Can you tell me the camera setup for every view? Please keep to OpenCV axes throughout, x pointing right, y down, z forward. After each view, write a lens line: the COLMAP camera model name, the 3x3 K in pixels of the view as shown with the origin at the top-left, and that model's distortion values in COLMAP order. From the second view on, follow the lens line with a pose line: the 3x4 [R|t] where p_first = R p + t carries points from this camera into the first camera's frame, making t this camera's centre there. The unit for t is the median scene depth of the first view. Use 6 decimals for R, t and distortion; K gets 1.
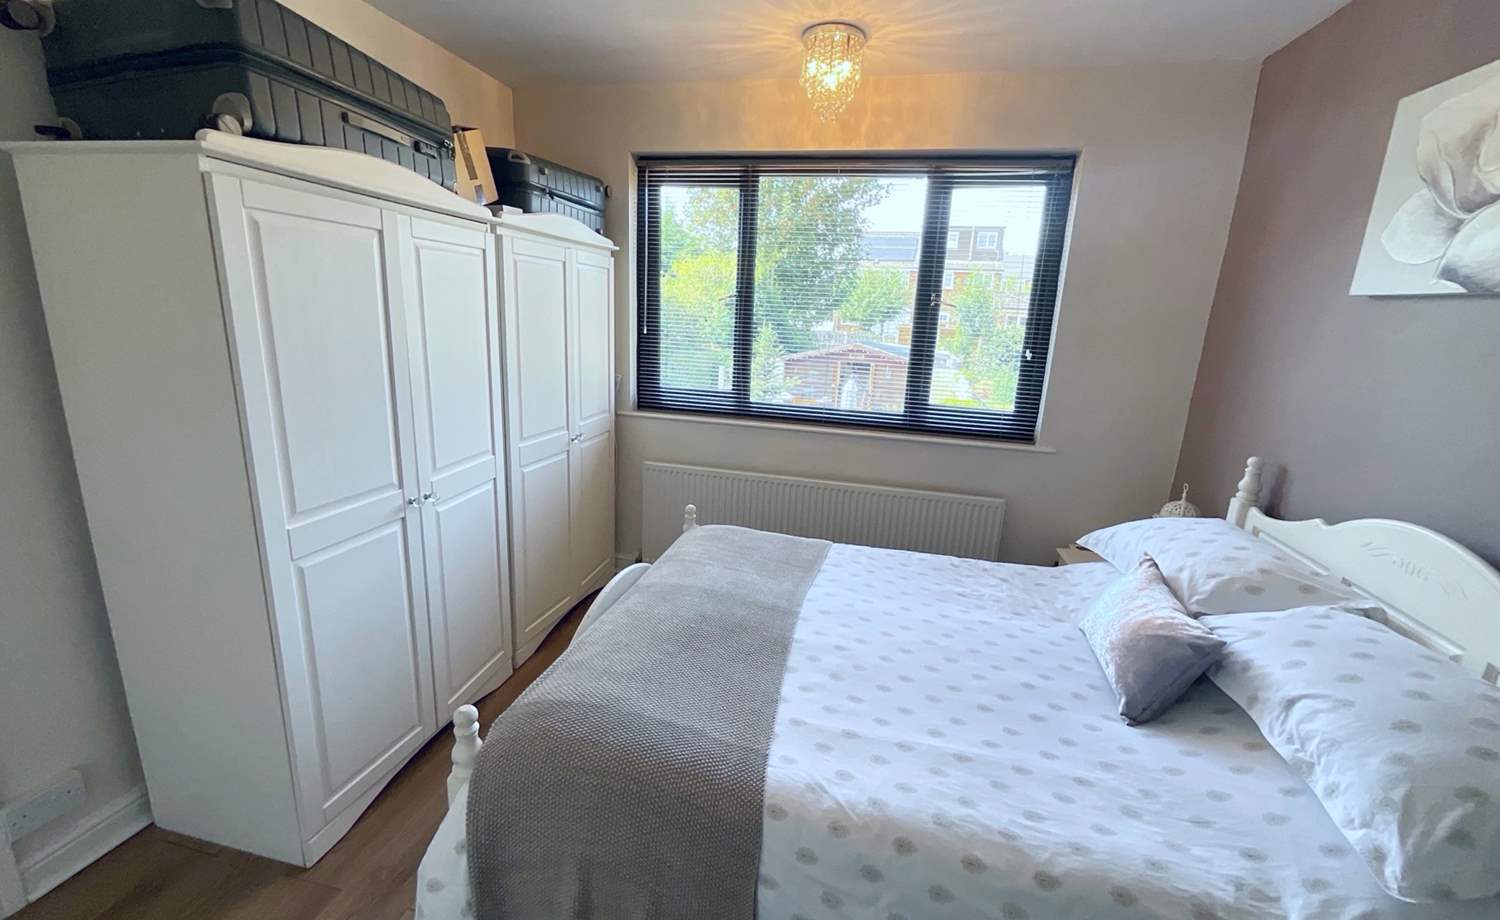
lens RADIAL K [[610.2, 0, 748.3], [0, 610.2, 455.8], [0, 0, 1]] dist [-0.000287, 0.000320]
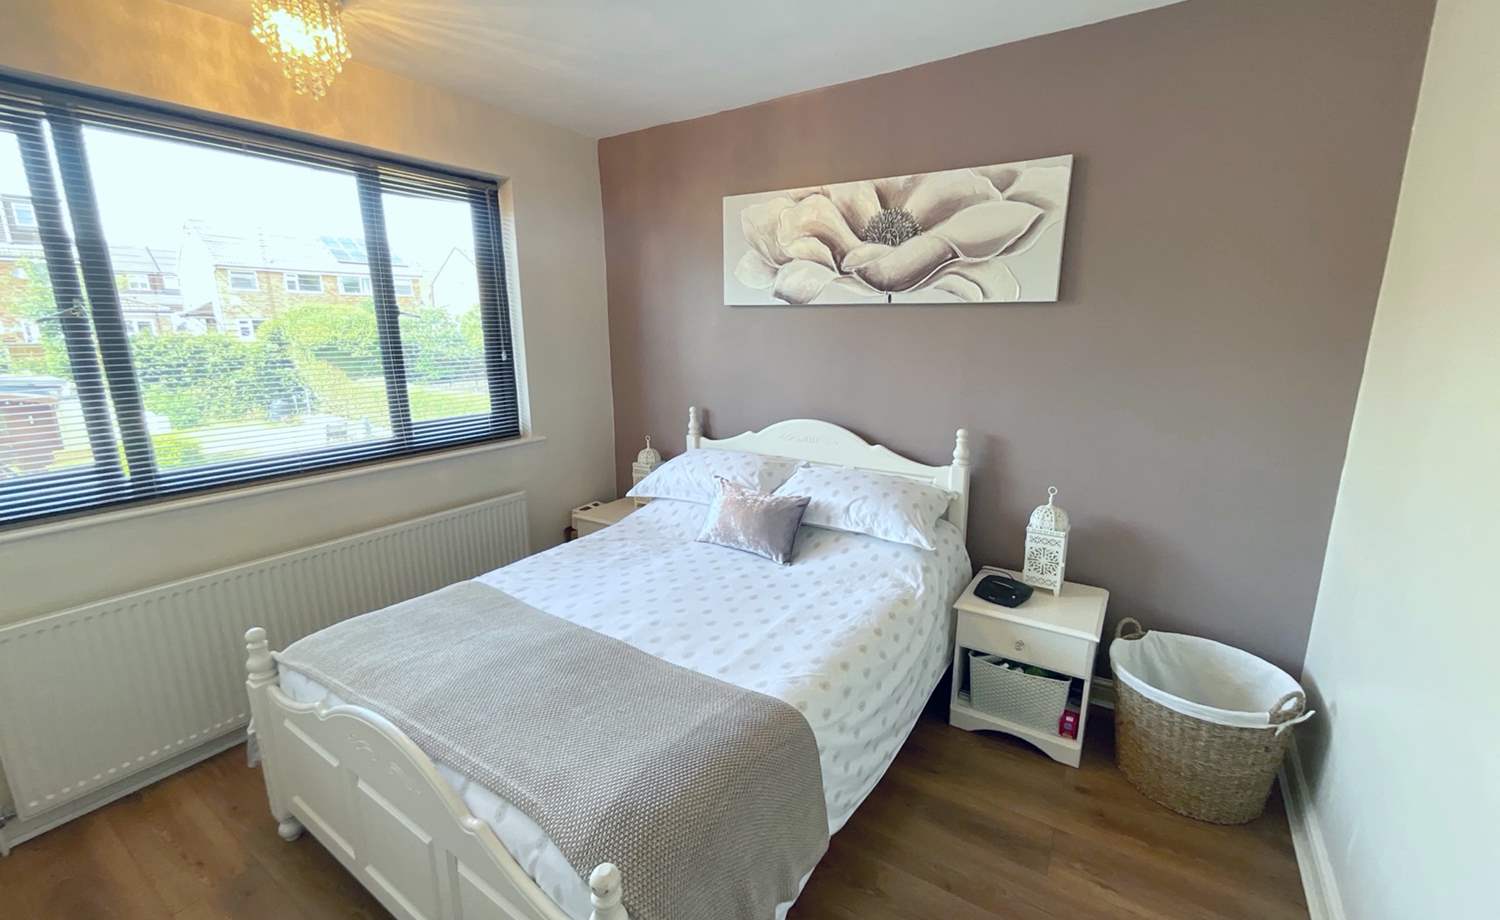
lens RADIAL K [[610.2, 0, 747.6], [0, 610.2, 457.9], [0, 0, 1]] dist [-0.000287, 0.000320]
pose [[0.347213, -0.244632, 0.905317, -0.747545], [0.238761, 0.956624, 0.166925, -0.129180], [-0.906883, 0.158196, 0.390561, 0.350923]]
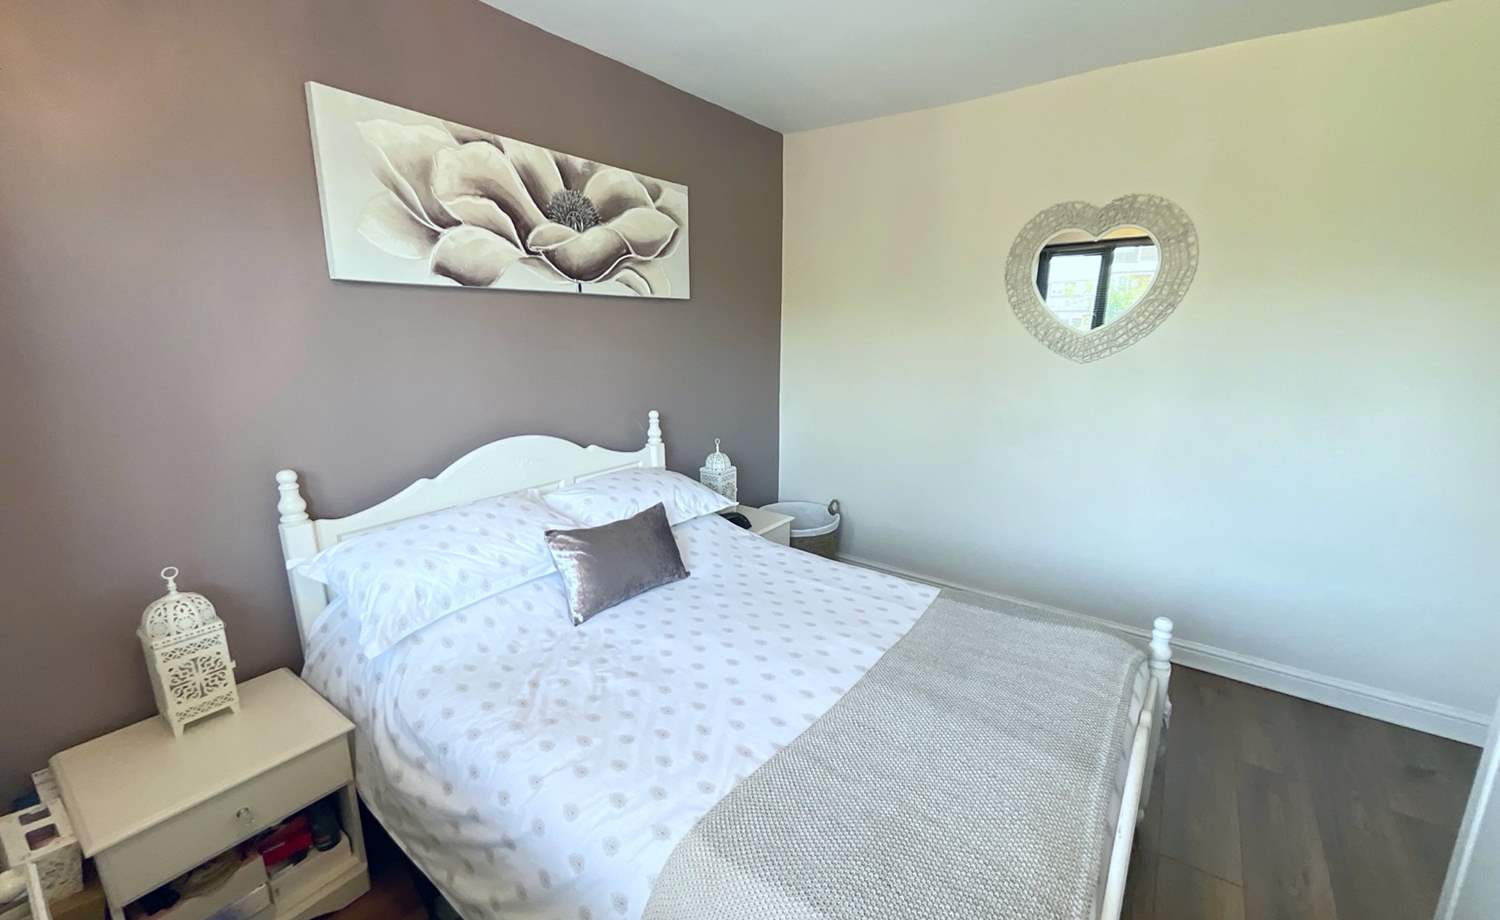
lens RADIAL K [[610.2, 0, 743.0], [0, 610.2, 464.7], [0, 0, 1]] dist [-0.000287, 0.000320]
pose [[-0.912497, -0.137646, 0.385231, -0.055054], [0.055173, 0.891679, 0.449293, -0.437365], [-0.405346, 0.431233, -0.806060, 1.807752]]
